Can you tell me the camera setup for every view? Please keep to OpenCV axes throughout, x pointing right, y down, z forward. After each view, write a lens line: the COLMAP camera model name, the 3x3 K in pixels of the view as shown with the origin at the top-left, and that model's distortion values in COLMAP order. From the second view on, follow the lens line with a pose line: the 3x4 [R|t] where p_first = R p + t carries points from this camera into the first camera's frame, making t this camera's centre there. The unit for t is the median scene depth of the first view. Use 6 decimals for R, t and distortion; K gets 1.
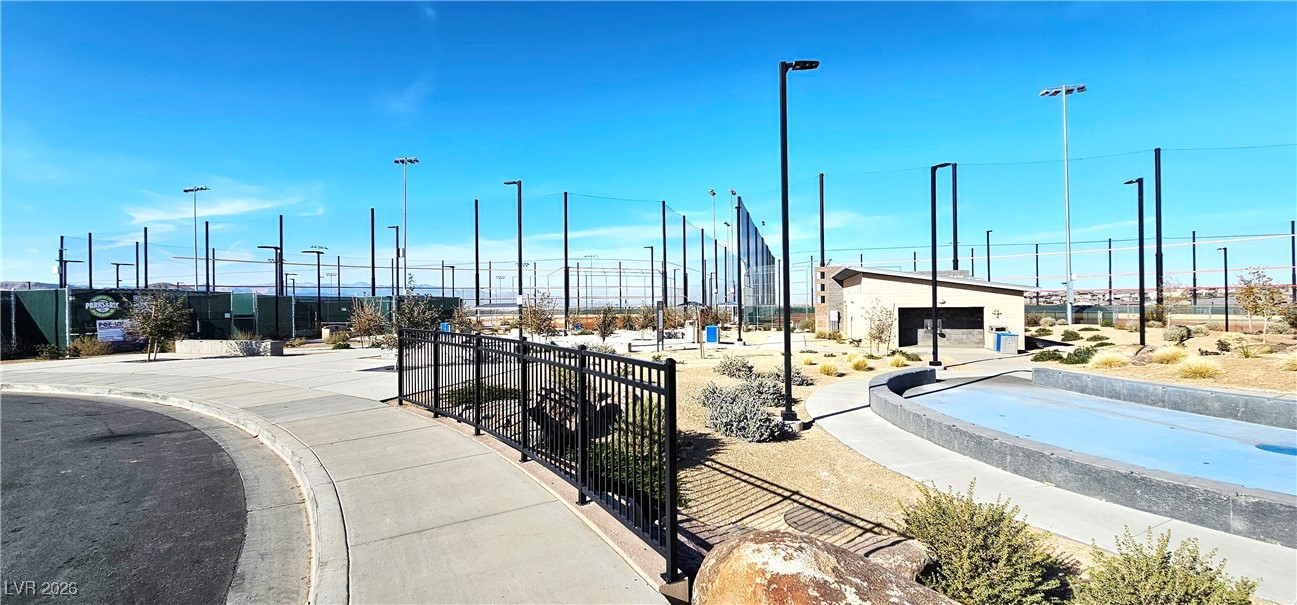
lens RADIAL K [[533.3, 0, 642.5], [0, 533.3, 297.6], [0, 0, 1]] dist [0.002342, -0.000595]
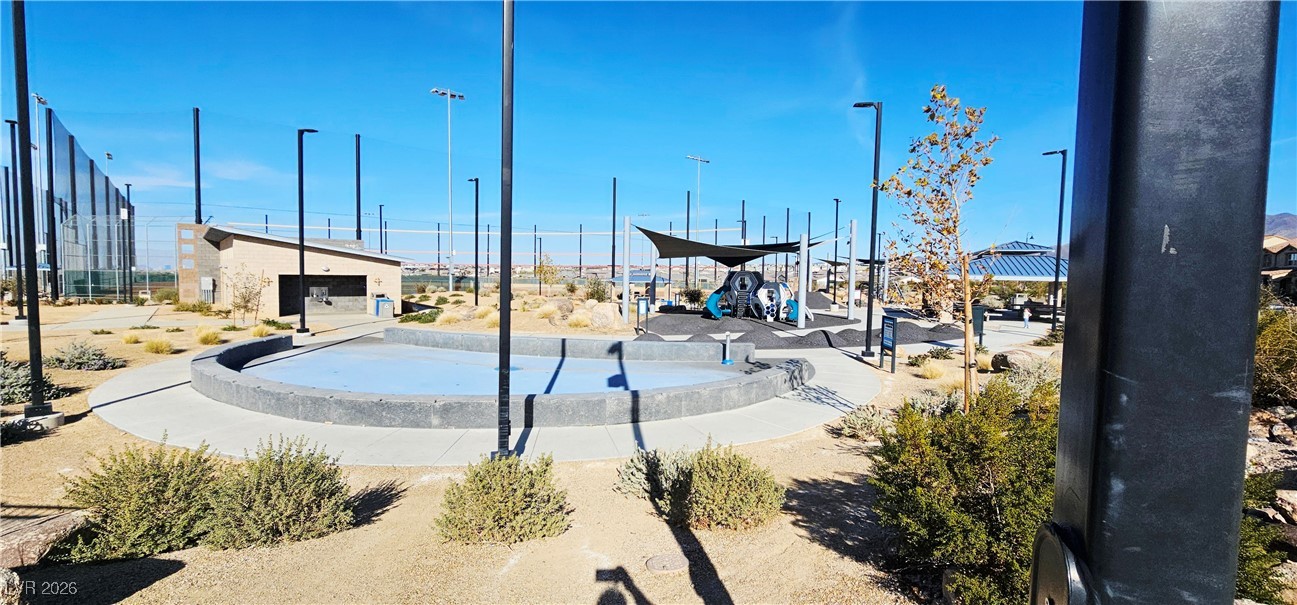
lens RADIAL K [[533.3, 0, 649.2], [0, 533.3, 300.2], [0, 0, 1]] dist [0.002342, -0.000595]
pose [[0.540292, -0.022025, 0.841189, 0.046173], [-0.029583, 0.998542, 0.045146, 0.002144], [-0.840957, -0.049277, 0.538853, -0.057906]]
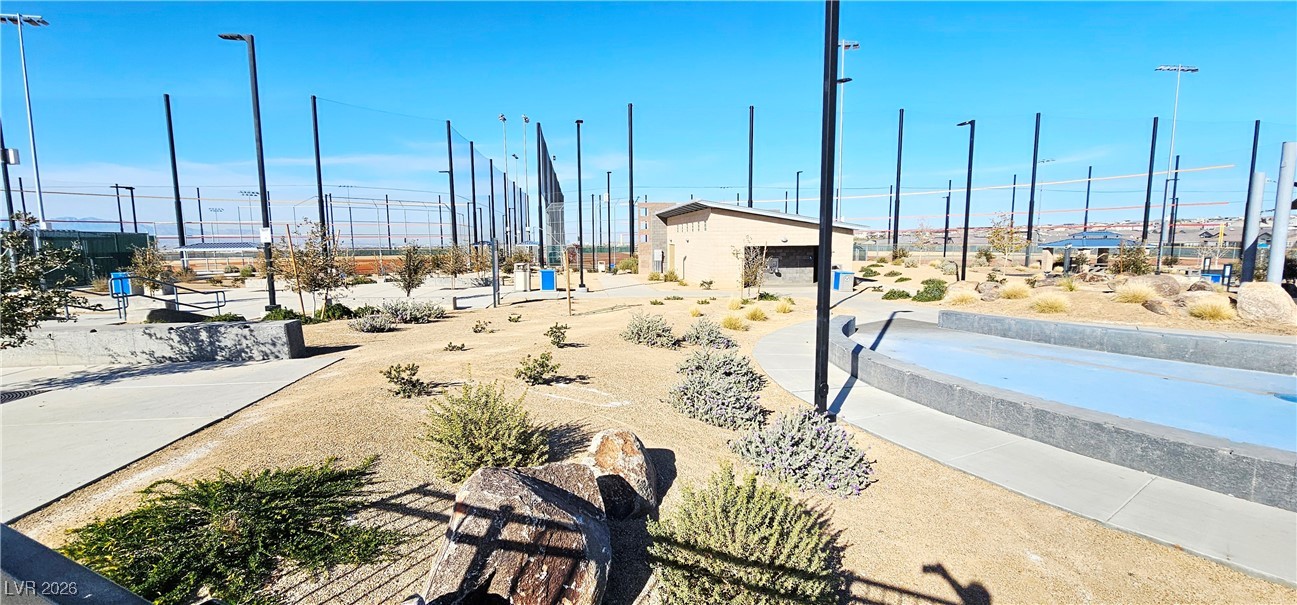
lens RADIAL K [[533.3, 0, 641.4], [0, 533.3, 296.8], [0, 0, 1]] dist [0.002342, -0.000595]
pose [[0.918025, -0.039918, 0.394507, -0.068624], [-0.003906, 0.993961, 0.109664, 0.005018], [-0.396503, -0.102215, 0.912325, 0.223266]]
